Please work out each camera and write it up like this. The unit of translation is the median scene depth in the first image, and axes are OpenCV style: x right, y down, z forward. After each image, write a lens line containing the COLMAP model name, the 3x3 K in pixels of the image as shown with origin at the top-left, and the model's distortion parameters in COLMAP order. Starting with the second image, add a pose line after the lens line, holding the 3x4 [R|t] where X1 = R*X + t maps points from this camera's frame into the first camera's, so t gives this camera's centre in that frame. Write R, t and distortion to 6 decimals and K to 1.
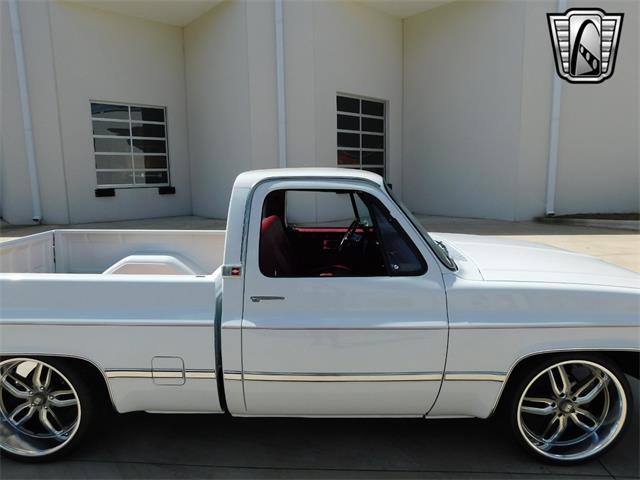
lens RADIAL K [[418.4, 0, 316.8], [0, 418.4, 236.9], [0, 0, 1]] dist [-0.073716, 0.054509]
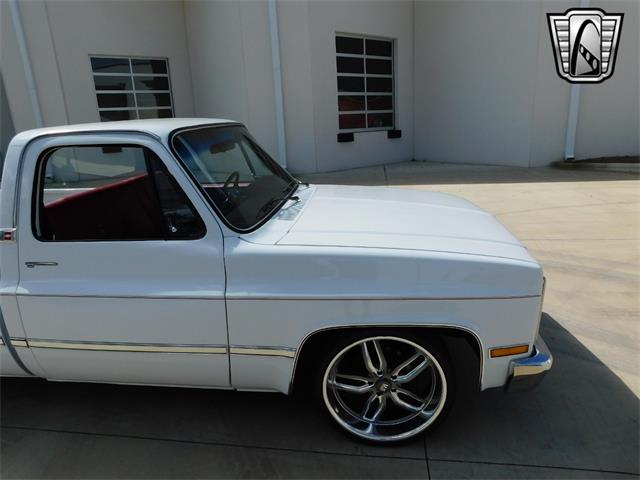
lens RADIAL K [[418.4, 0, 316.8], [0, 418.4, 236.9], [0, 0, 1]] dist [-0.073716, 0.054509]
pose [[0.994899, -0.008208, -0.100537, 0.556246], [0.020158, 0.992758, 0.118425, -0.010547], [0.098837, -0.119847, 0.987860, 0.141944]]
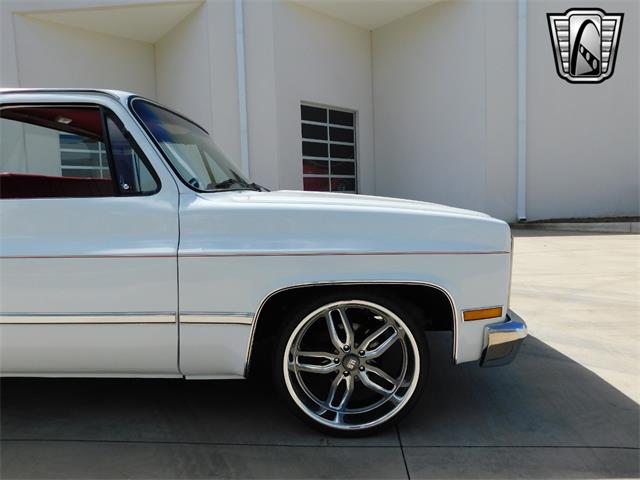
lens RADIAL K [[418.4, 0, 316.8], [0, 418.4, 236.9], [0, 0, 1]] dist [-0.073716, 0.054509]
pose [[0.999817, -0.013658, -0.013429, 0.554969], [0.012794, 0.997967, -0.062440, 0.219146], [0.014254, 0.062256, 0.997958, 0.173723]]
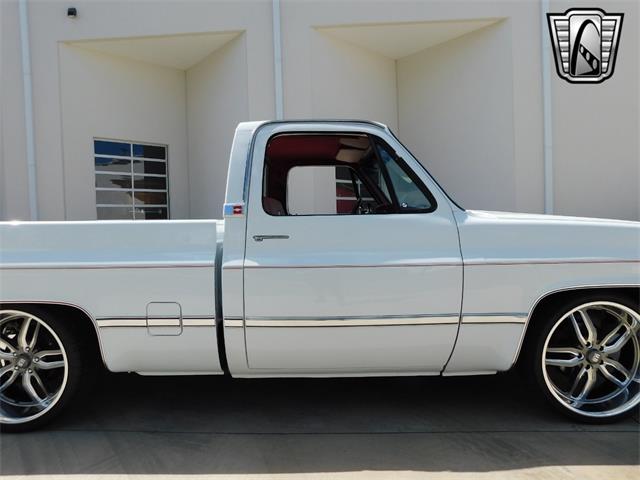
lens RADIAL K [[418.4, 0, 316.8], [0, 418.4, 236.9], [0, 0, 1]] dist [-0.073716, 0.054509]
pose [[0.999867, -0.015989, 0.003324, -0.015755], [0.016265, 0.993216, -0.115144, 0.240402], [-0.001461, 0.115183, 0.993343, 0.049787]]
